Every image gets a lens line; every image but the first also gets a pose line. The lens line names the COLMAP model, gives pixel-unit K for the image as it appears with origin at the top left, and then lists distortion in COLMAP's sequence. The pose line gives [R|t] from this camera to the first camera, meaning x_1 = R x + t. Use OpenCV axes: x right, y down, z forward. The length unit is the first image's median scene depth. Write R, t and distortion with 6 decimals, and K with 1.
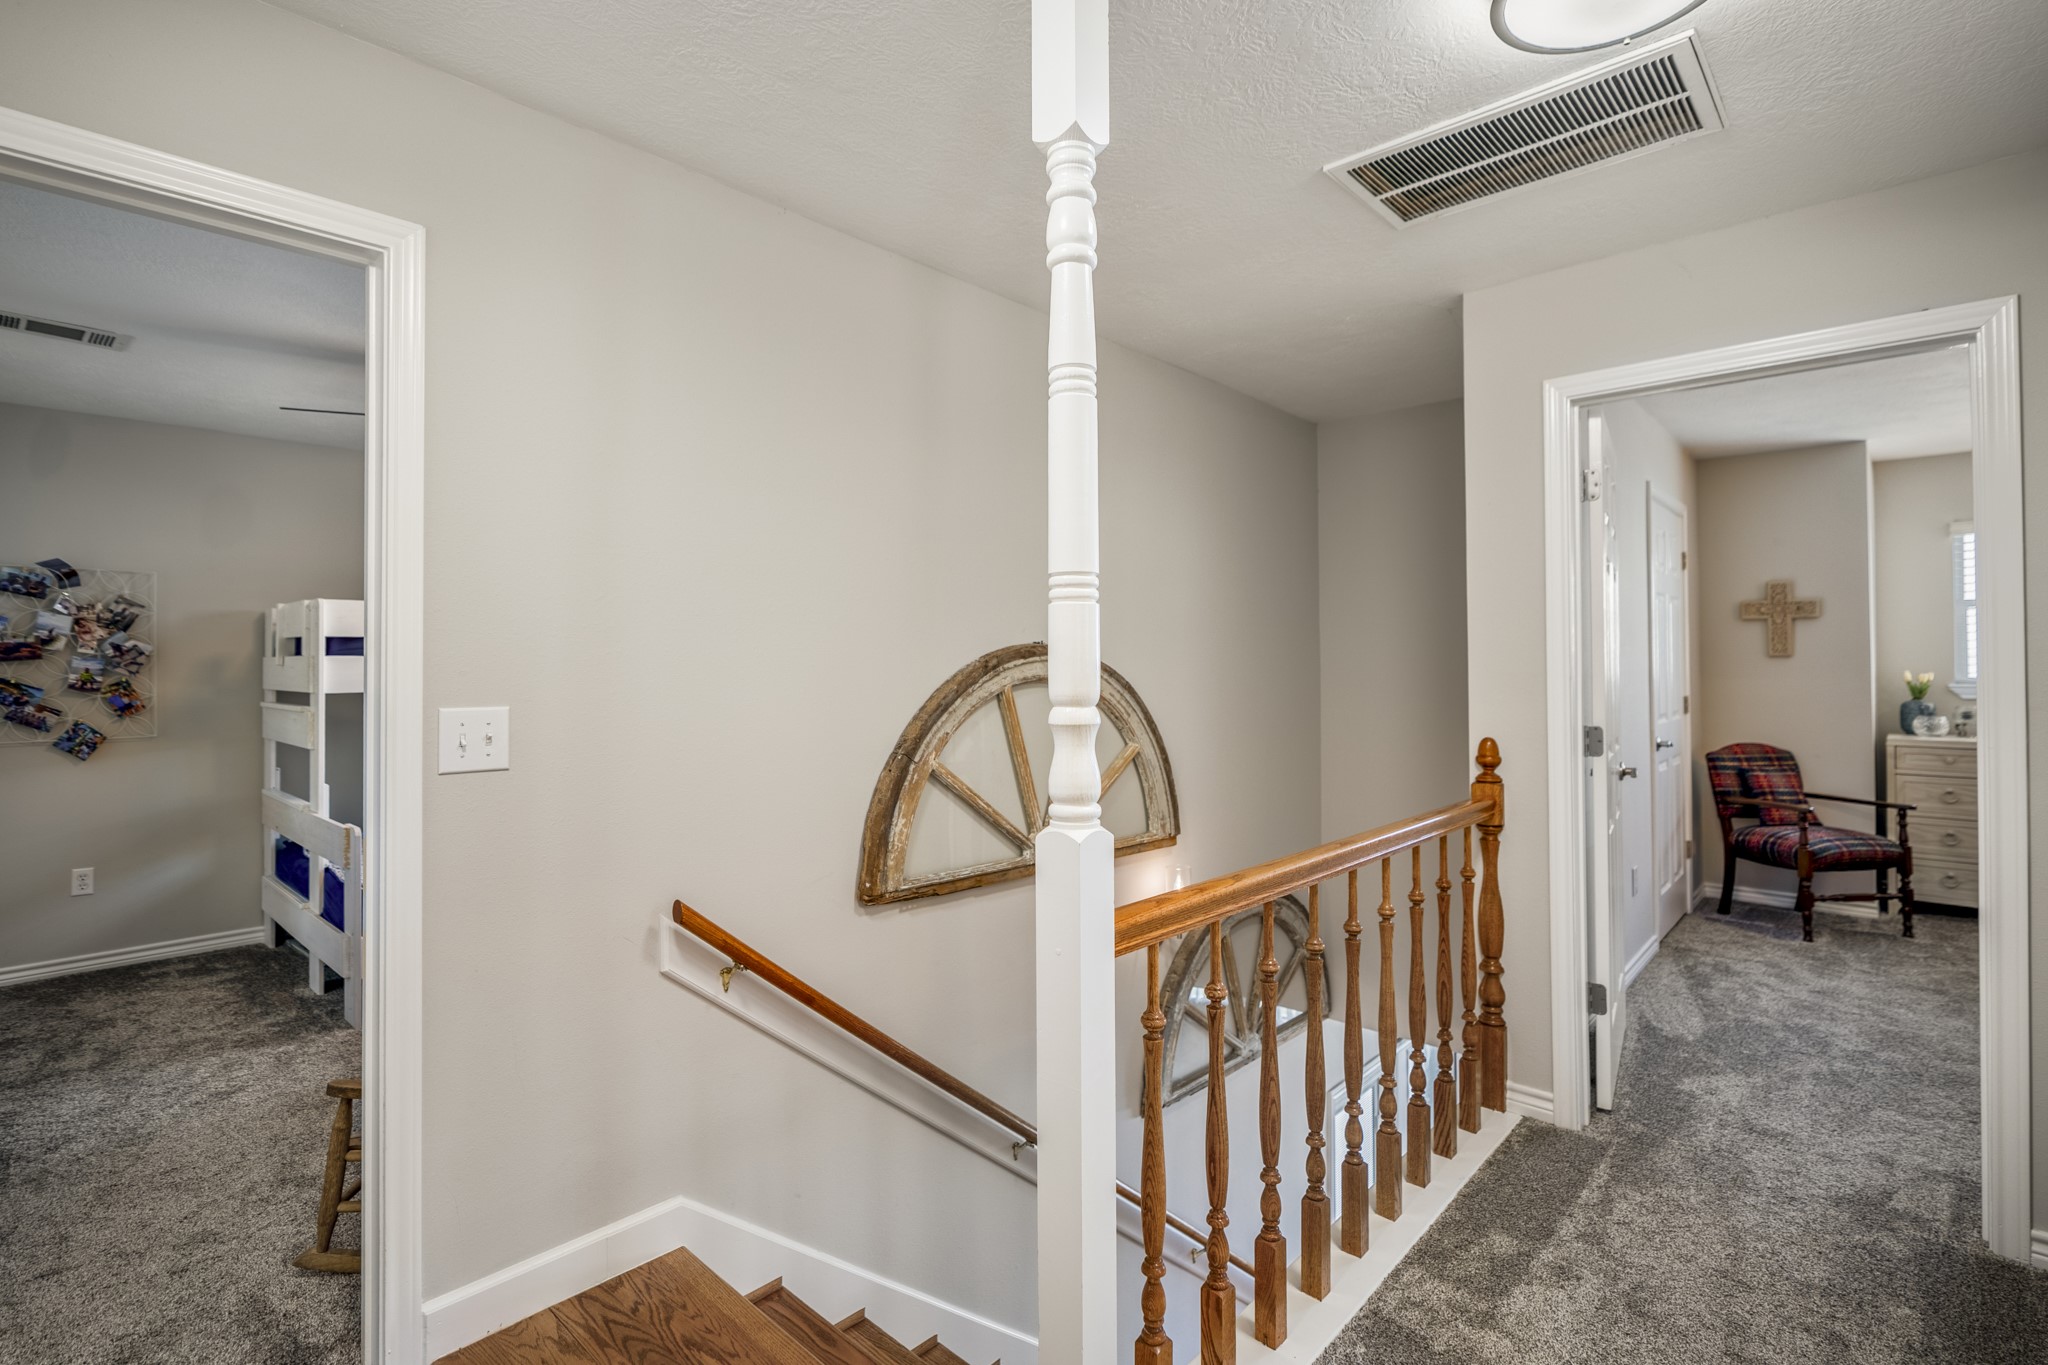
lens RADIAL K [[960.9, 0, 1020.9], [0, 960.9, 648.8], [0, 0, 1]] dist [-0.002146, -0.000260]
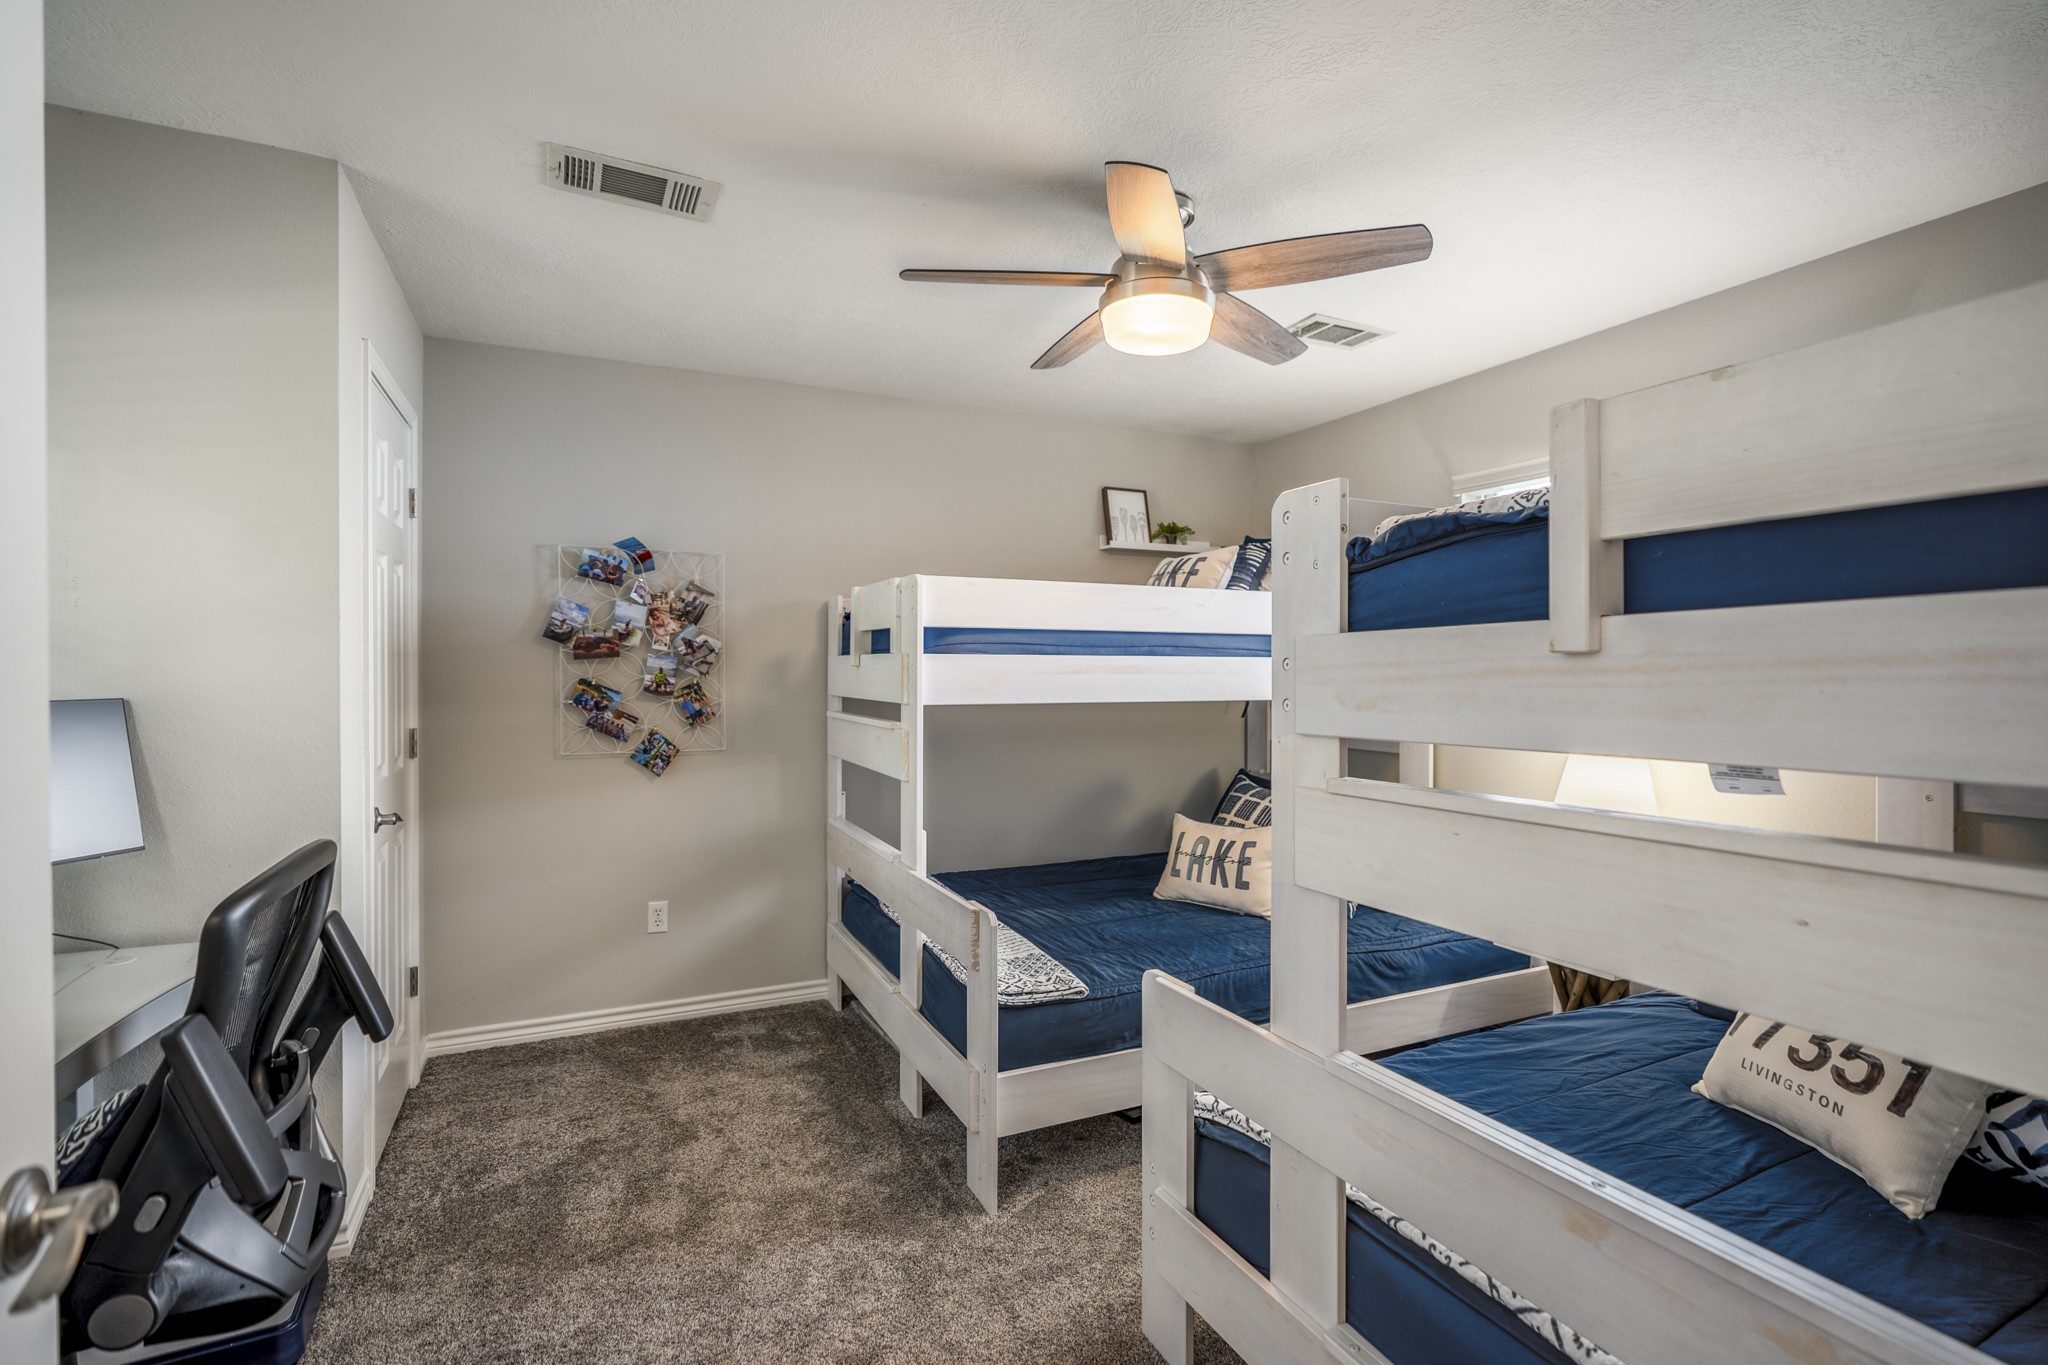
lens RADIAL K [[951.6, 0, 1053.5], [0, 951.6, 675.1], [0, 0, 1]] dist [-0.001363, -0.000196]
pose [[0.934009, 0.011635, -0.357060, -0.344042], [-0.003887, 0.999741, 0.022408, 0.006443], [0.357228, -0.019541, 0.933813, 0.333233]]
